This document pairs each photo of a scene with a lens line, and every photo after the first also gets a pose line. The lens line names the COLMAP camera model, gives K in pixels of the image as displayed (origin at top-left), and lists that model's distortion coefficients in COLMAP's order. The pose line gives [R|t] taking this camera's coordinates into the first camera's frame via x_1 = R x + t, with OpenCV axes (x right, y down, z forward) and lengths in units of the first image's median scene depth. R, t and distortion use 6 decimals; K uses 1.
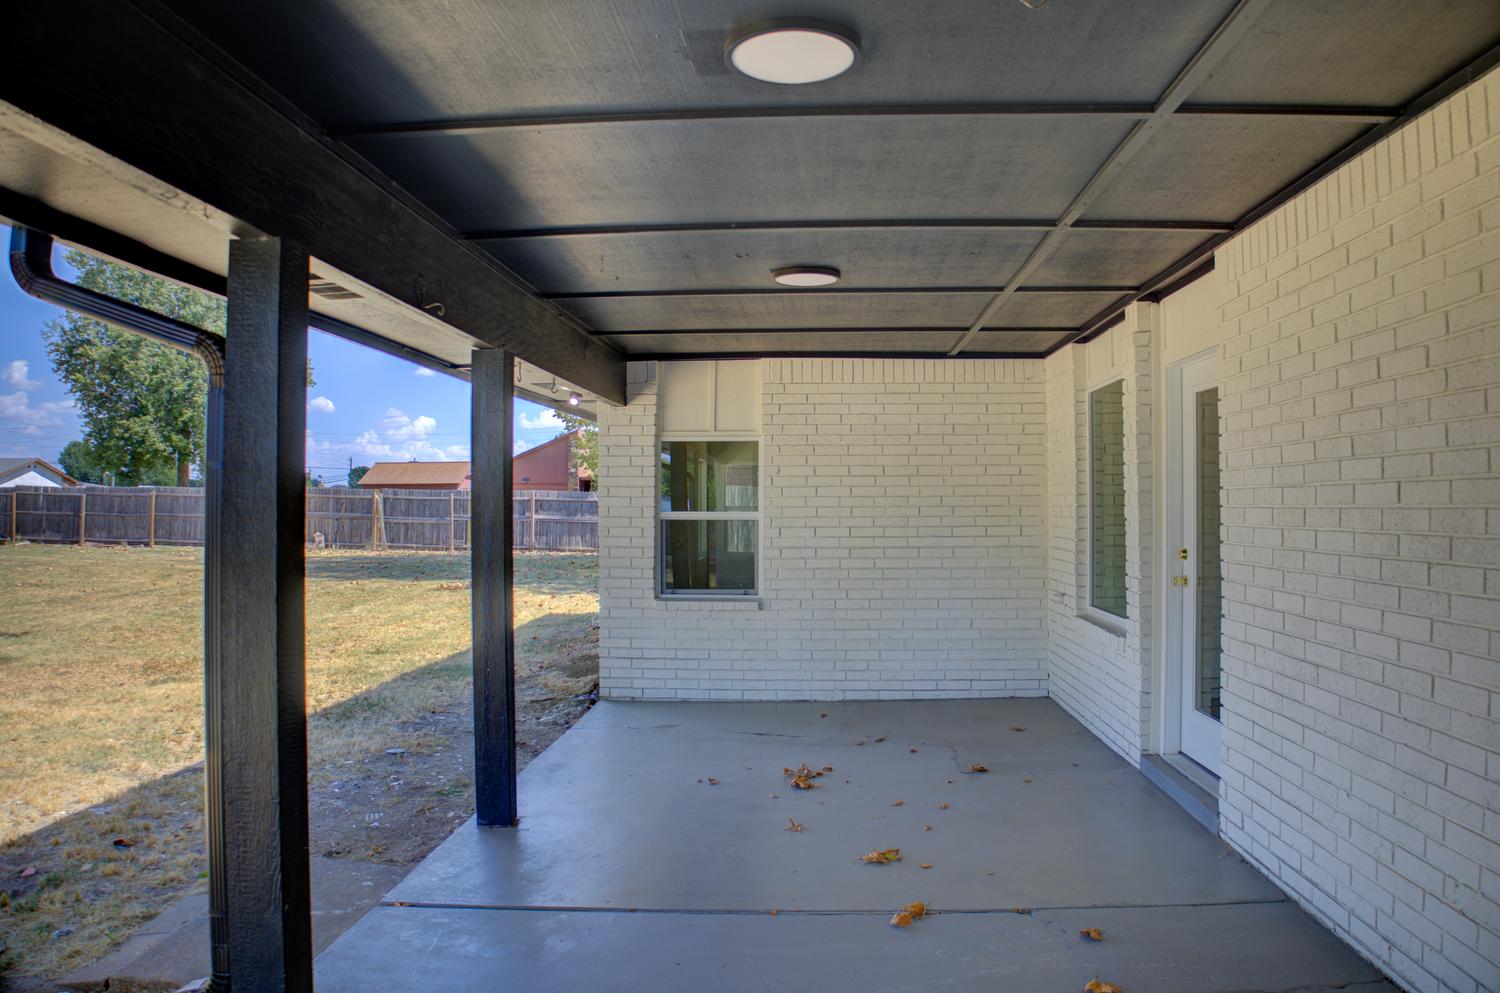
lens RADIAL K [[1038.3, 0, 750.0], [0, 1038.3, 496.5], [0, 0, 1]] dist [-0.170717, 0.080841]
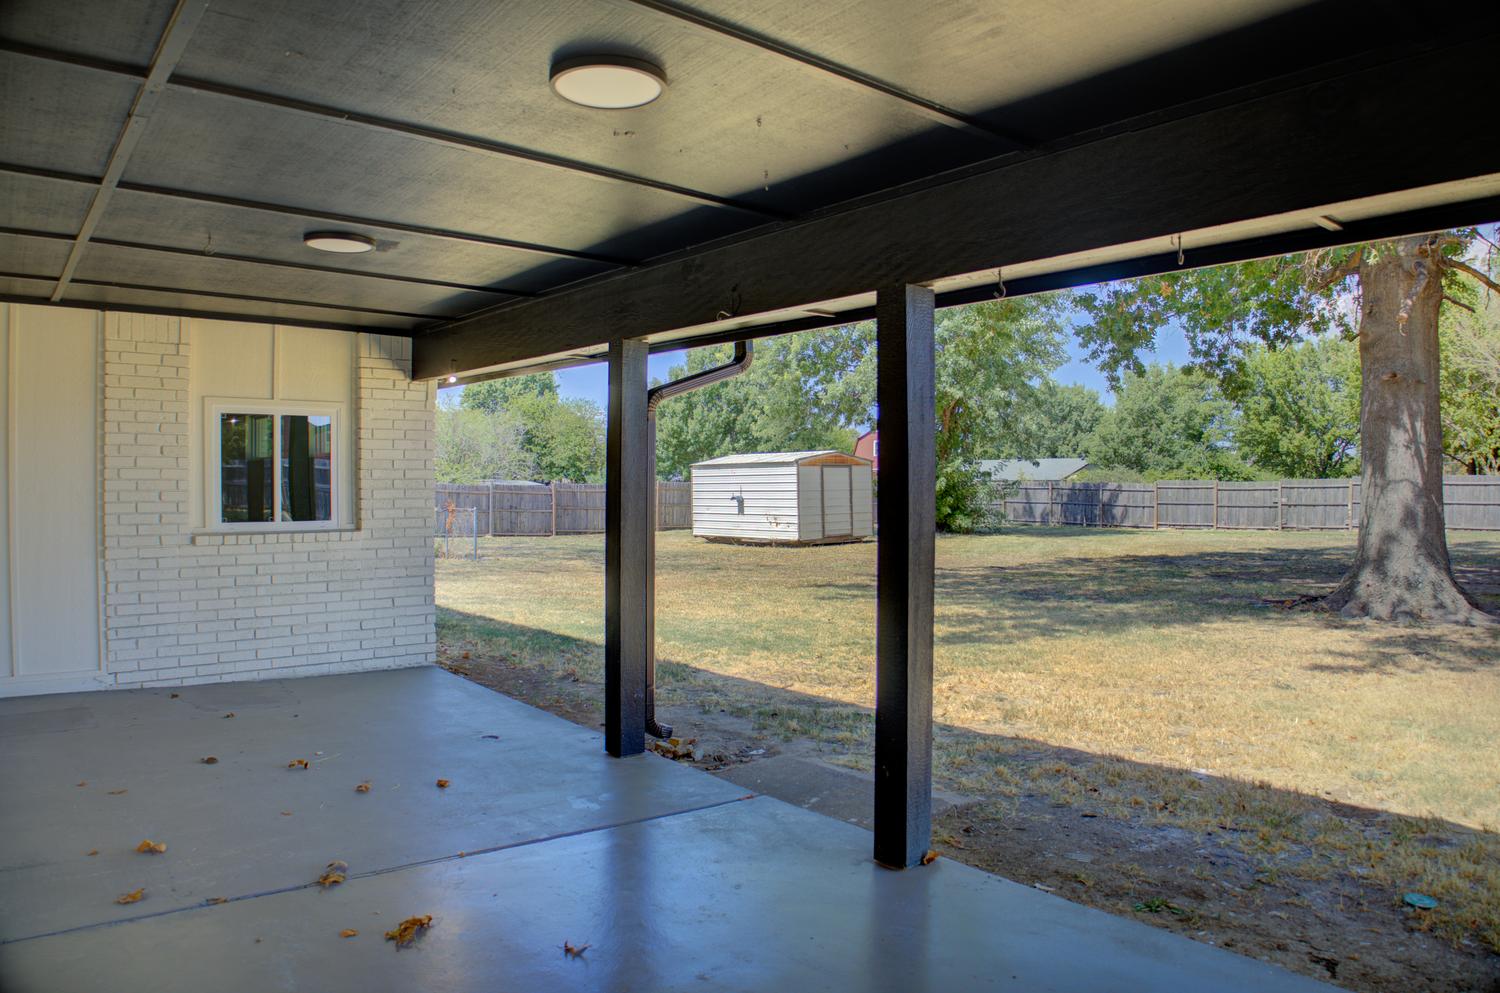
lens RADIAL K [[999.6, 0, 750.0], [0, 999.6, 496.5], [0, 0, 1]] dist [-0.138669, 0.058512]
pose [[-0.728474, 0.006165, -0.685046, 0.238544], [0.004118, 0.999981, 0.004620, 0.013529], [0.685061, 0.000544, -0.728485, 0.924465]]
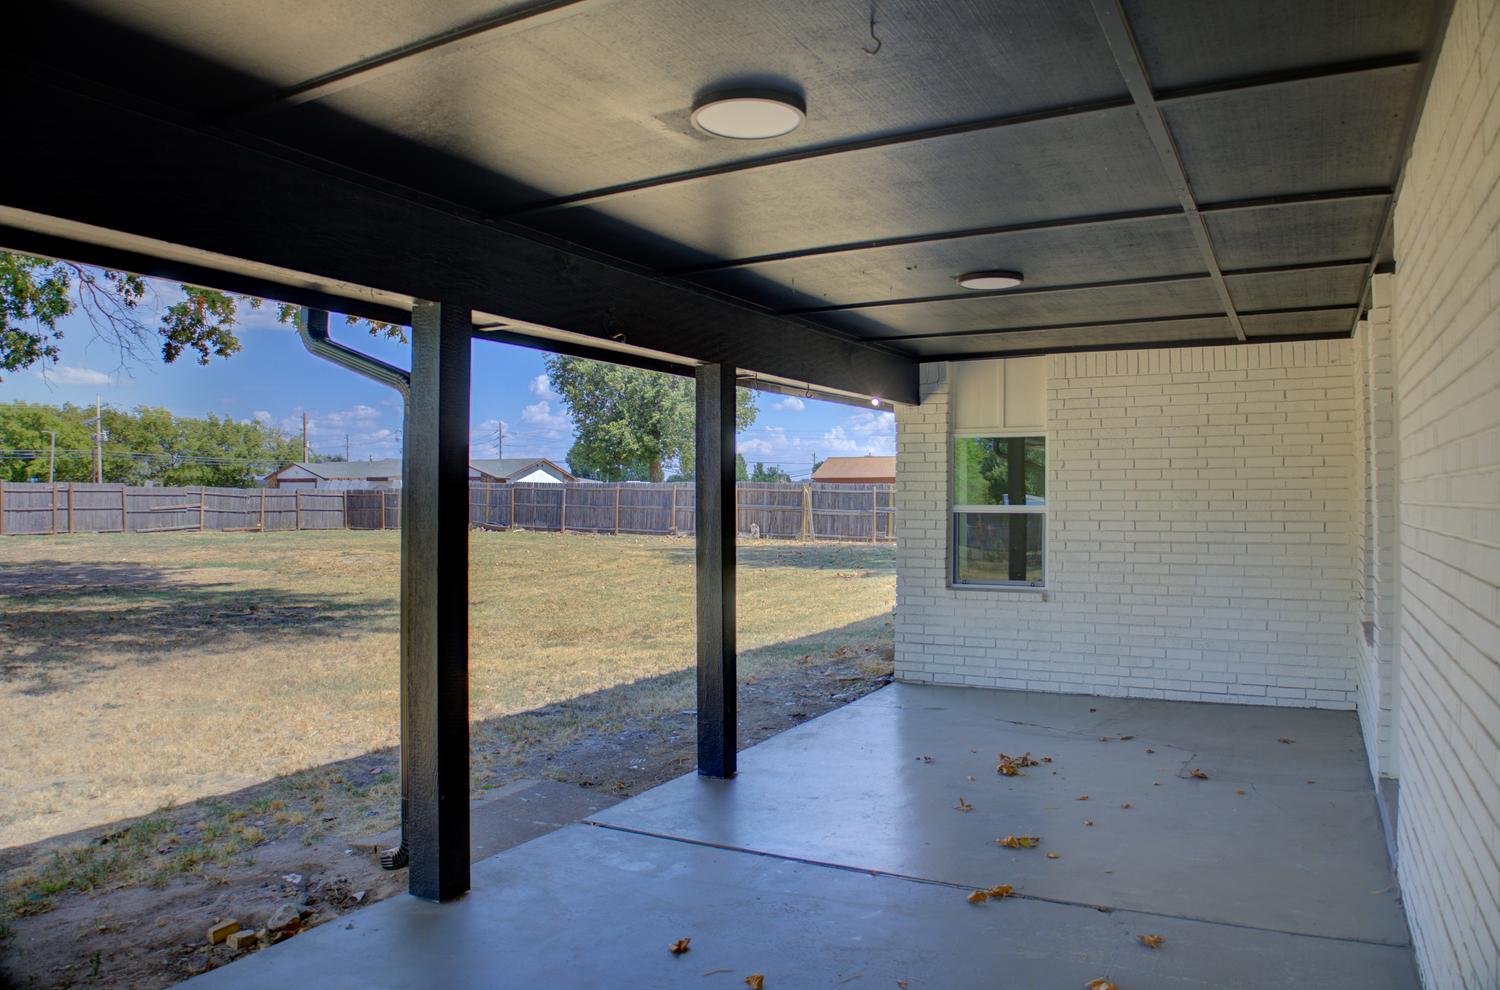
lens RADIAL K [[1022.3, 0, 733.8], [0, 1022.3, 487.5], [0, 0, 1]] dist [-0.191533, 0.173653]
pose [[0.896601, -0.004014, -0.442821, 0.172041], [0.003119, 0.999991, -0.002750, -0.001137], [0.442828, 0.001085, 0.896606, -0.016051]]
